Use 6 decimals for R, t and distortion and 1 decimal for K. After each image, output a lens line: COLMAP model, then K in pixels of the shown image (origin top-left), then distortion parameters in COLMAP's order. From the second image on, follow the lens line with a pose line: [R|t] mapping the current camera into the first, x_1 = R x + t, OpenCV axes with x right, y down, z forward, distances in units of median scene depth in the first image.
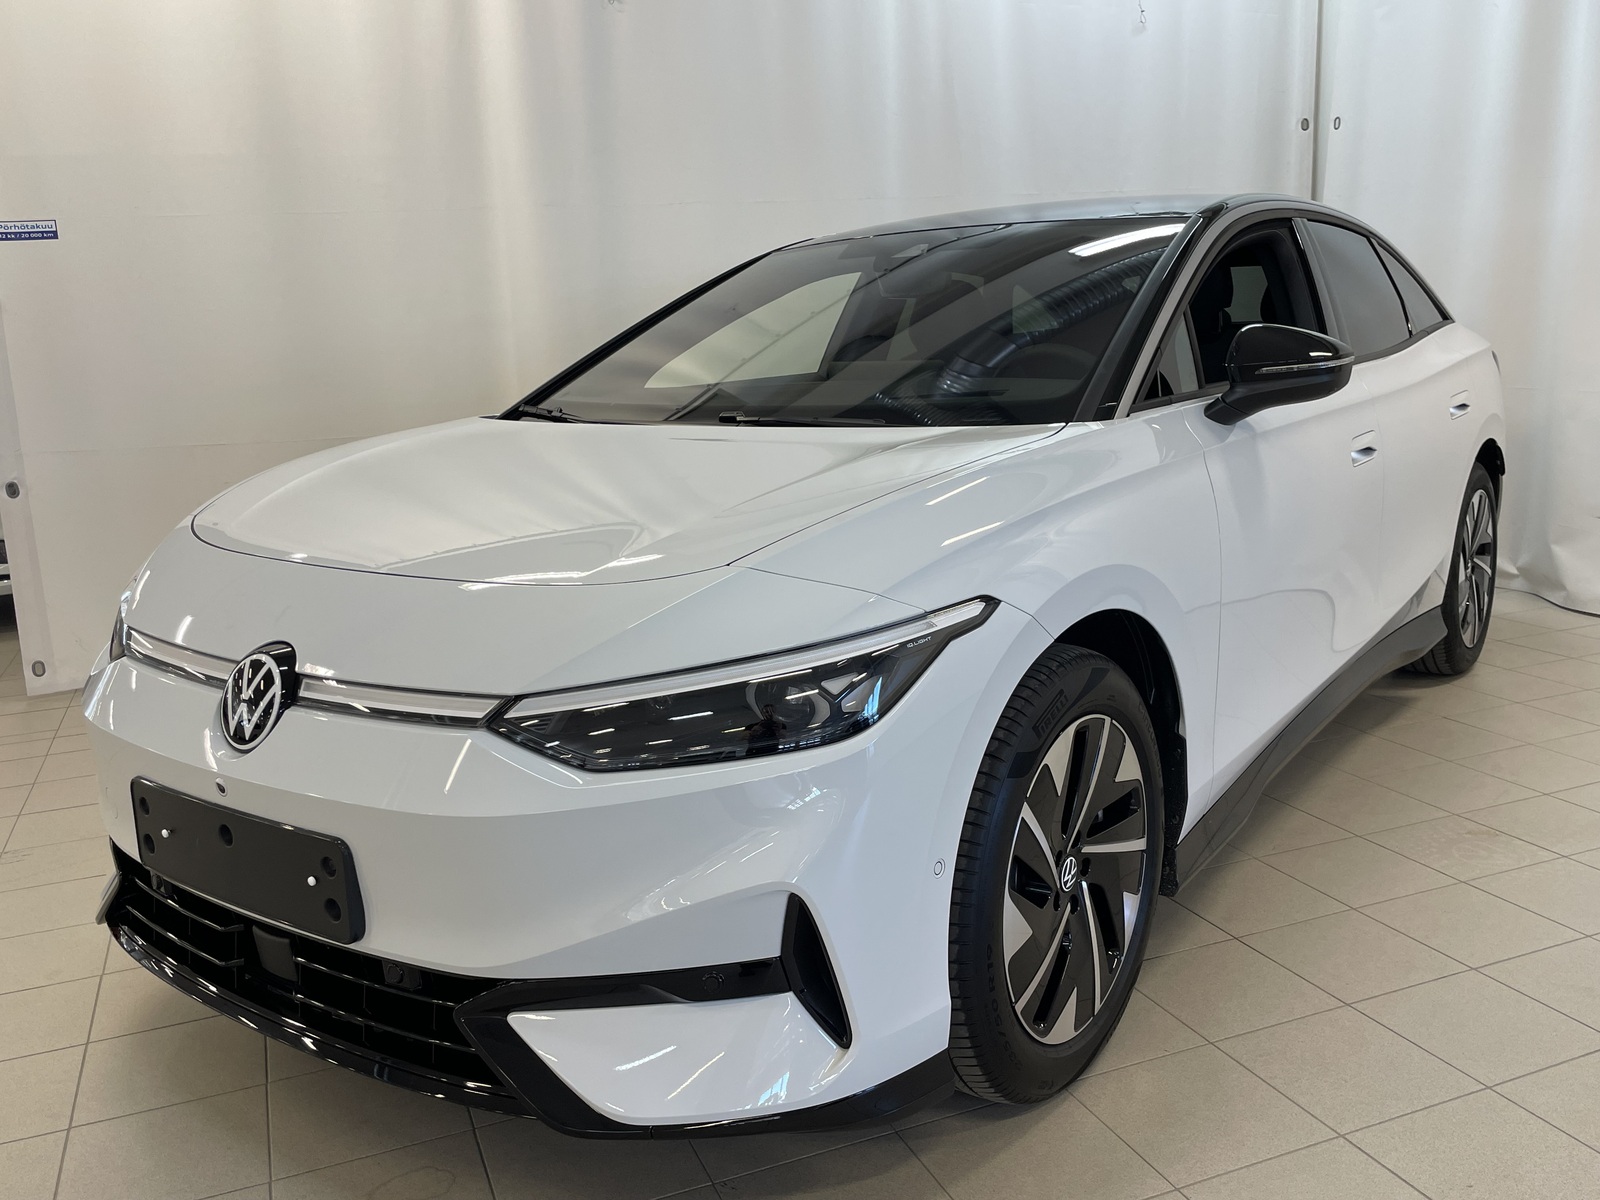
lens RADIAL K [[1365.2, 0, 800.0], [0, 1365.2, 600.0], [0, 0, 1]] dist [0.028618, 0.001085]
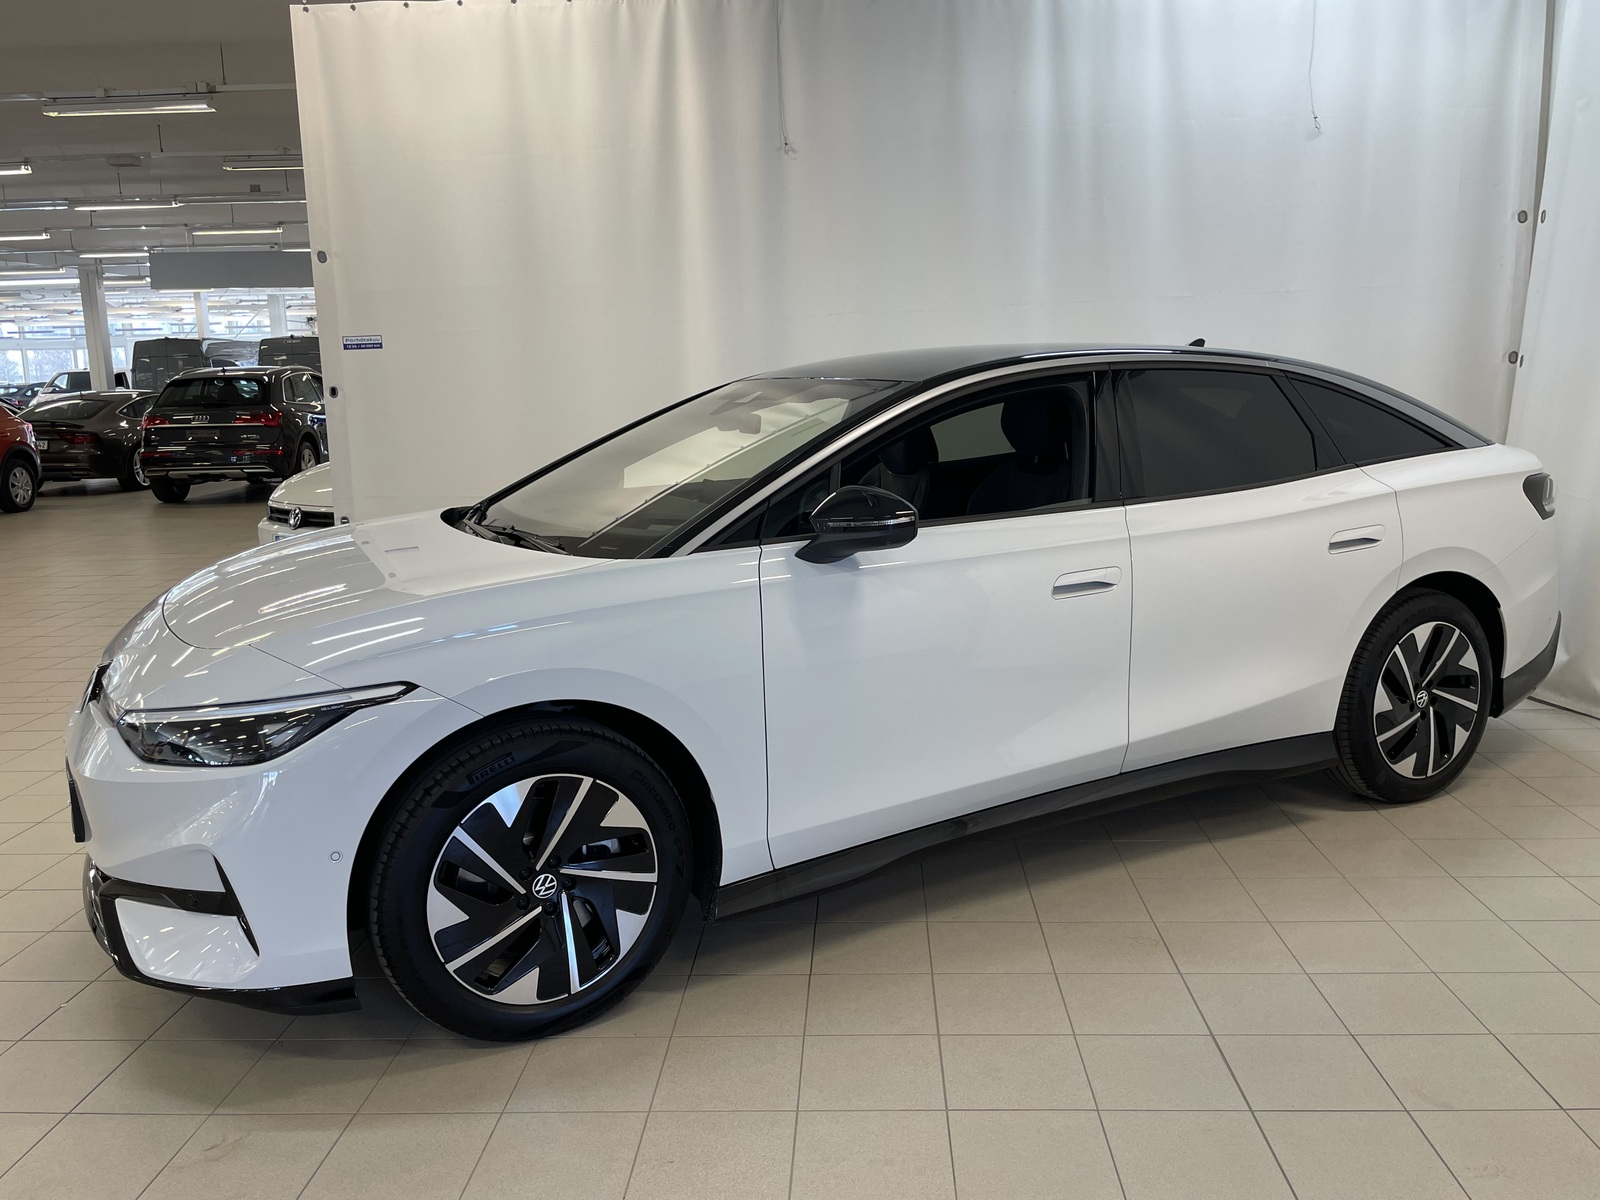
lens RADIAL K [[1294.3, 0, 800.0], [0, 1294.3, 600.0], [0, 0, 1]] dist [0.038924, -0.009668]
pose [[0.906781, 0.092264, -0.411383, 0.939325], [-0.095303, 0.995361, 0.013168, -0.129696], [0.410690, 0.027265, 0.911367, -0.102158]]
